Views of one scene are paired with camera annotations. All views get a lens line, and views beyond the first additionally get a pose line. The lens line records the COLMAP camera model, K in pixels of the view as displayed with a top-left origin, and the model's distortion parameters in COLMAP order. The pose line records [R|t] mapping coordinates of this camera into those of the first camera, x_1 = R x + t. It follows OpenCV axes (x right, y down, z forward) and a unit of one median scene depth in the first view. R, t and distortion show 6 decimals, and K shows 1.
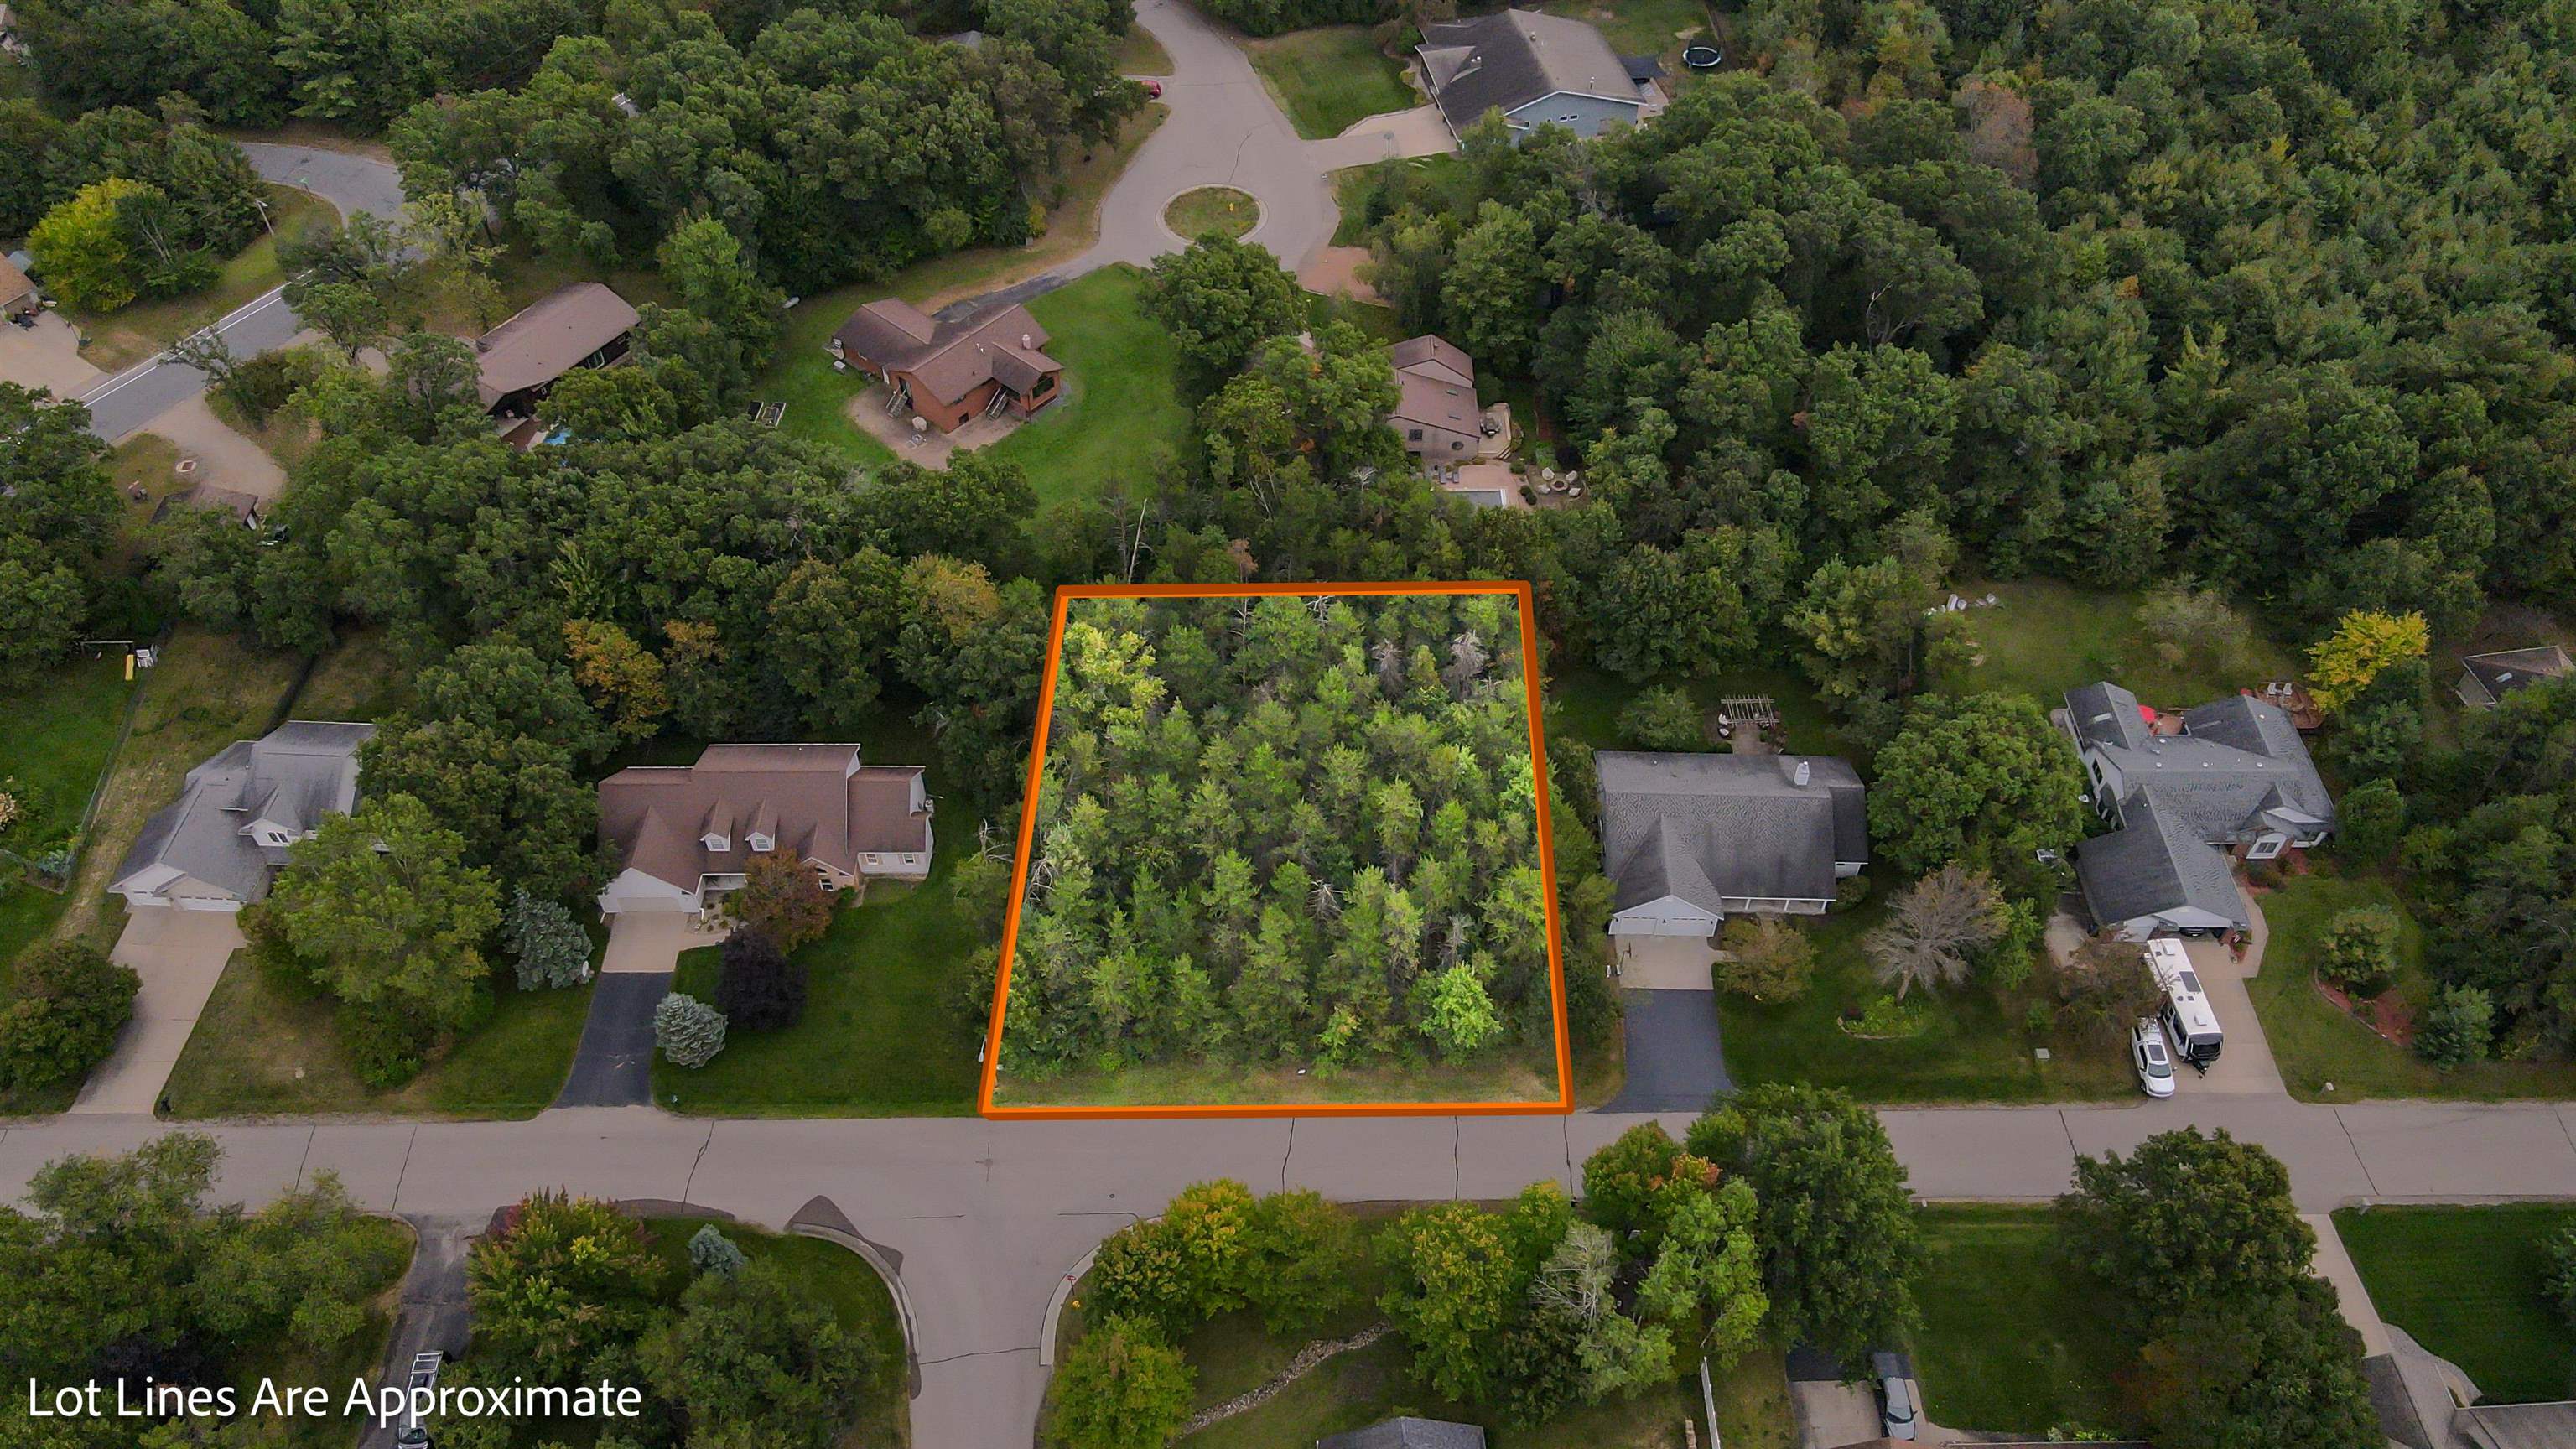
lens RADIAL K [[1898.7, 0, 1286.8], [0, 1898.7, 715.9], [0, 0, 1]] dist [0.017401, 0.017704]
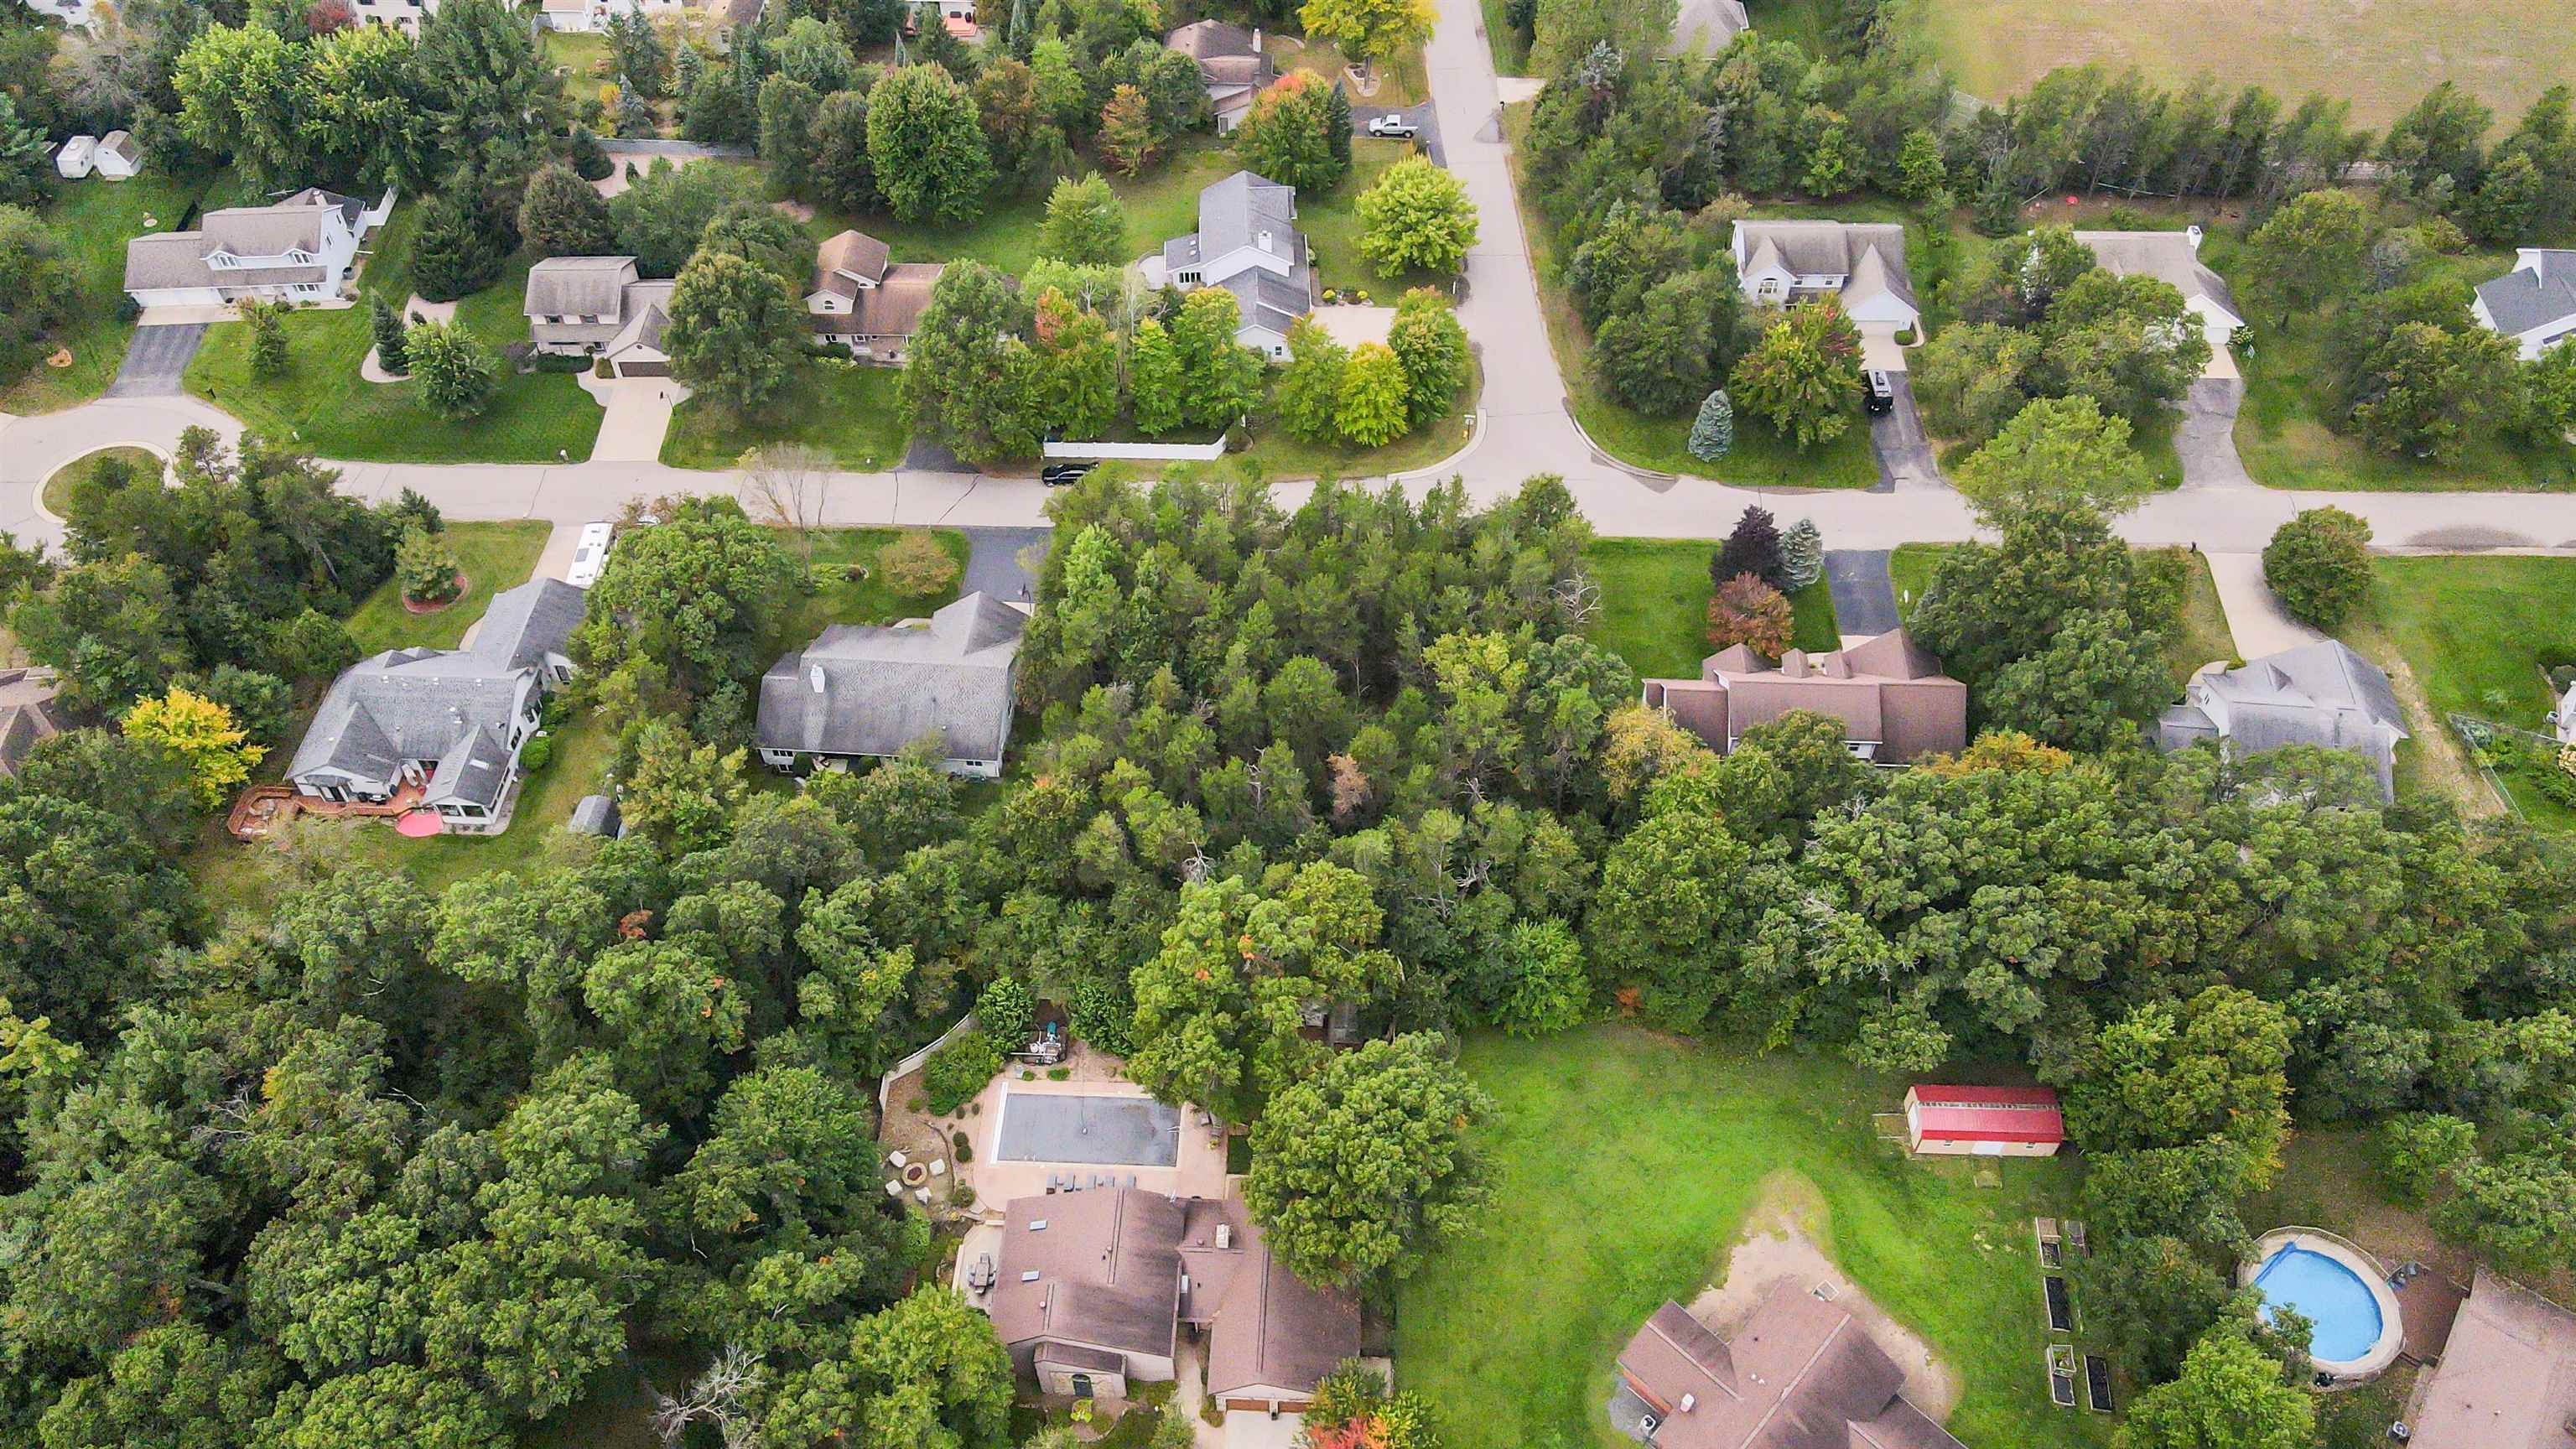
lens RADIAL K [[1898.7, 0, 1290.9], [0, 1898.7, 712.6], [0, 0, 1]] dist [0.017401, 0.017704]
pose [[-0.998871, -0.023176, 0.041465, -0.033619], [0.043815, -0.112272, 0.992711, -0.960610], [-0.018352, 0.993407, 0.113161, 0.853648]]
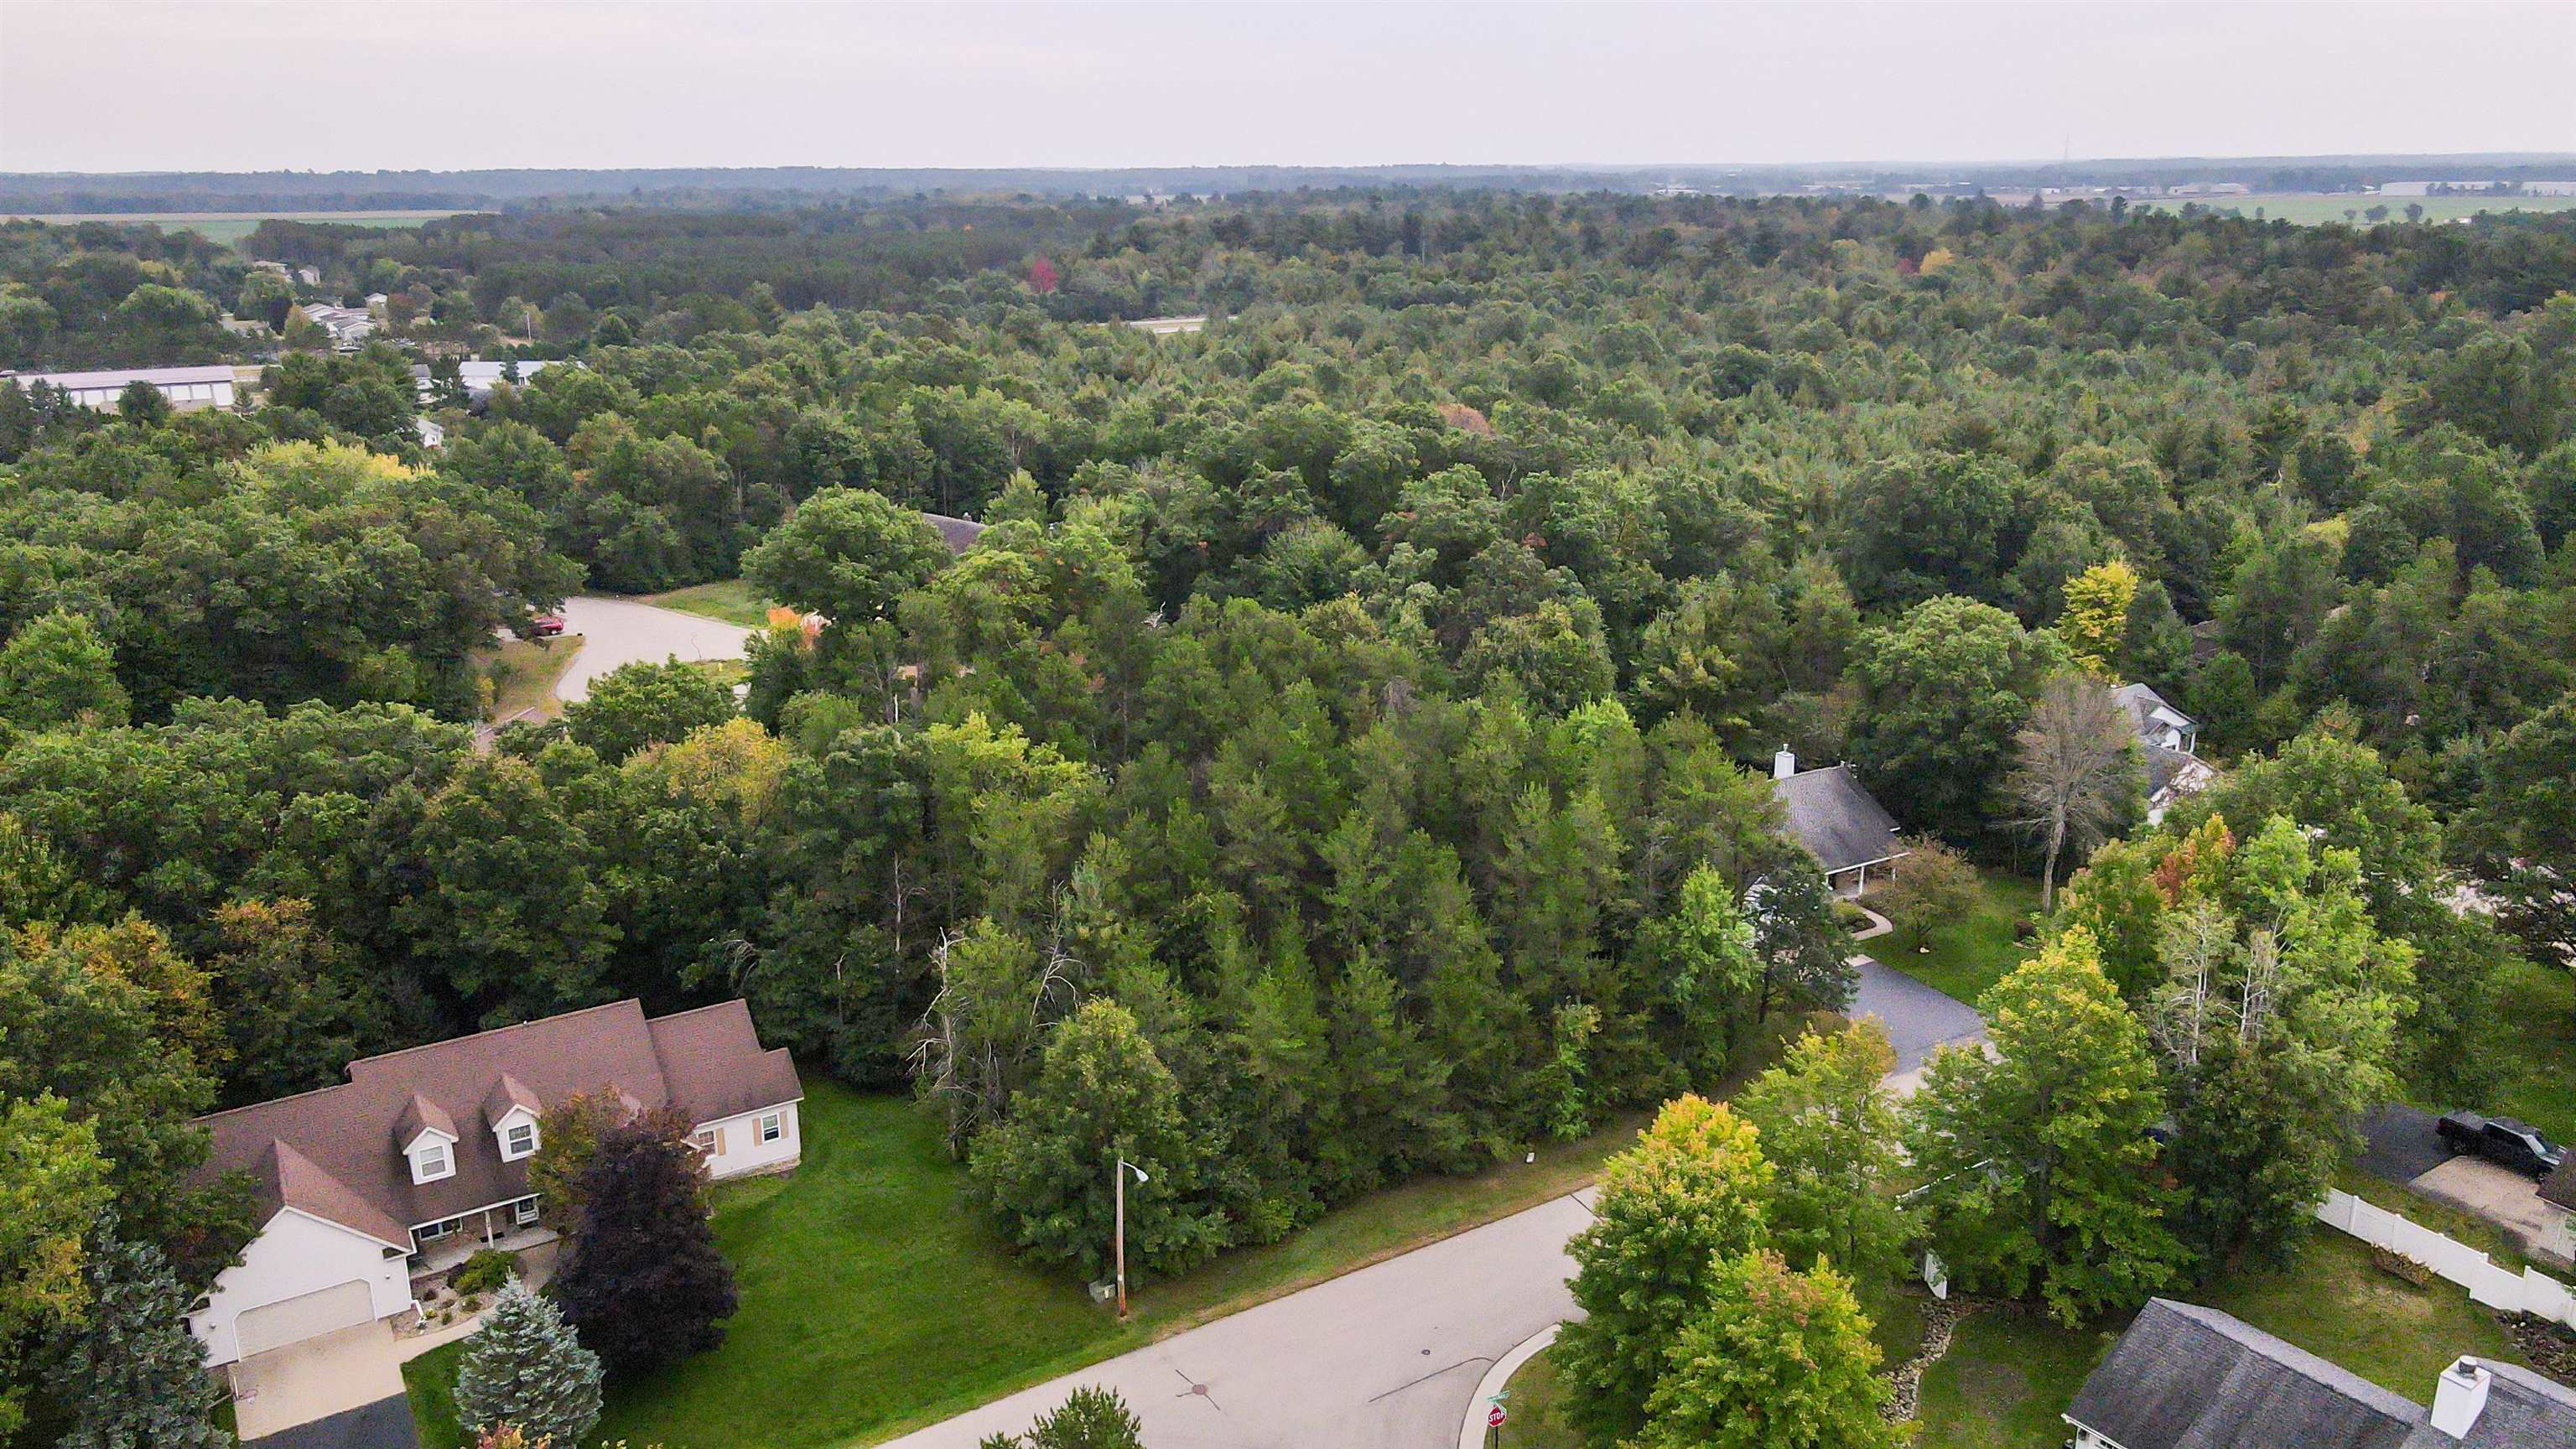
lens RADIAL K [[1898.7, 0, 1284.1], [0, 1898.7, 713.6], [0, 0, 1]] dist [0.017401, 0.017704]
pose [[0.852322, -0.145820, 0.502278, -0.327861], [0.390357, 0.816514, -0.425354, 0.273912], [-0.348092, 0.558606, 0.752855, 0.407446]]
